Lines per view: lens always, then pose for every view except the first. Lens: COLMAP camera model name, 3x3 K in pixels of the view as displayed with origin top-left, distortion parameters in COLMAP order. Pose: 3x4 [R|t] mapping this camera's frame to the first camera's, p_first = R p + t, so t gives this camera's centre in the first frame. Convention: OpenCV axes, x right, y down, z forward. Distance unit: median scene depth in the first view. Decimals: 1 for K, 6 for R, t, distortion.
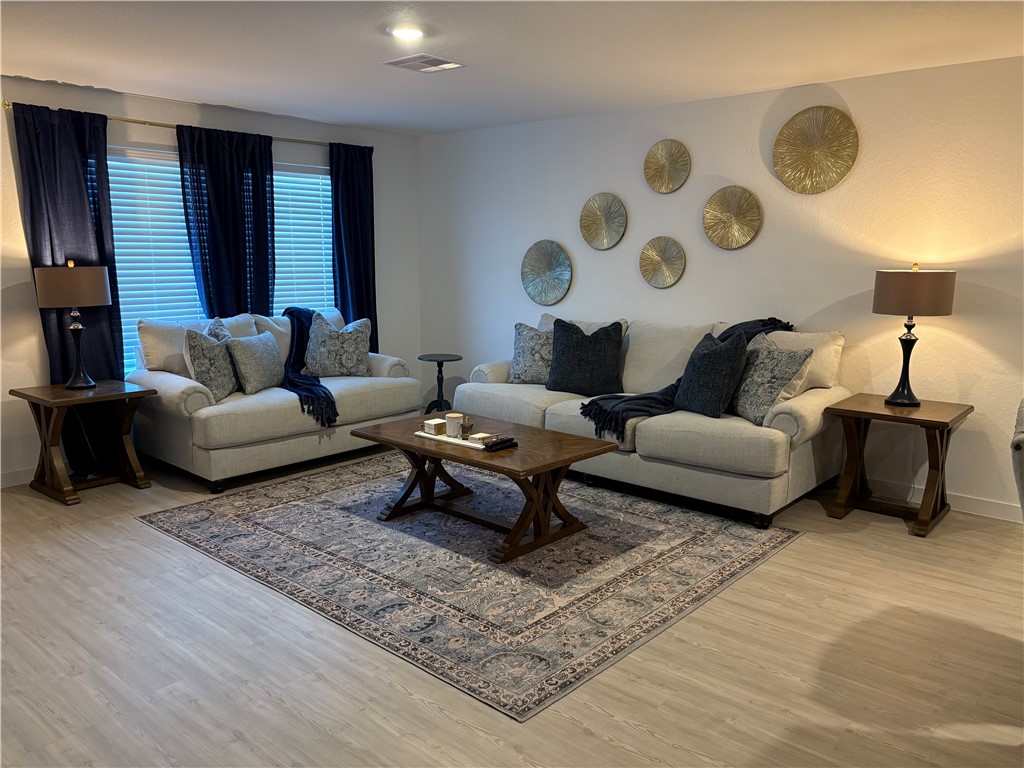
lens RADIAL K [[760.5, 0, 512.0], [0, 760.5, 384.0], [0, 0, 1]] dist [0.033074, -0.026202]
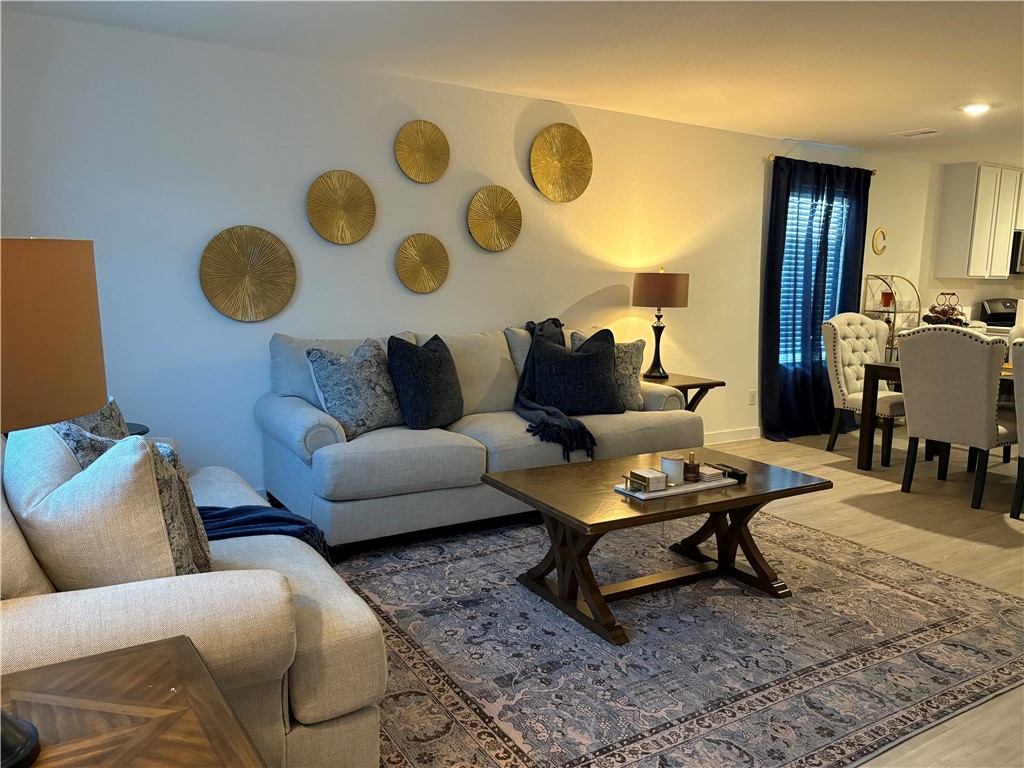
lens RADIAL K [[760.5, 0, 512.0], [0, 760.5, 384.0], [0, 0, 1]] dist [0.033074, -0.026202]
pose [[0.303811, -0.141024, 0.942237, -0.795443], [0.135420, 0.985335, 0.103810, -0.130751], [-0.943059, 0.096059, 0.318453, 0.835983]]
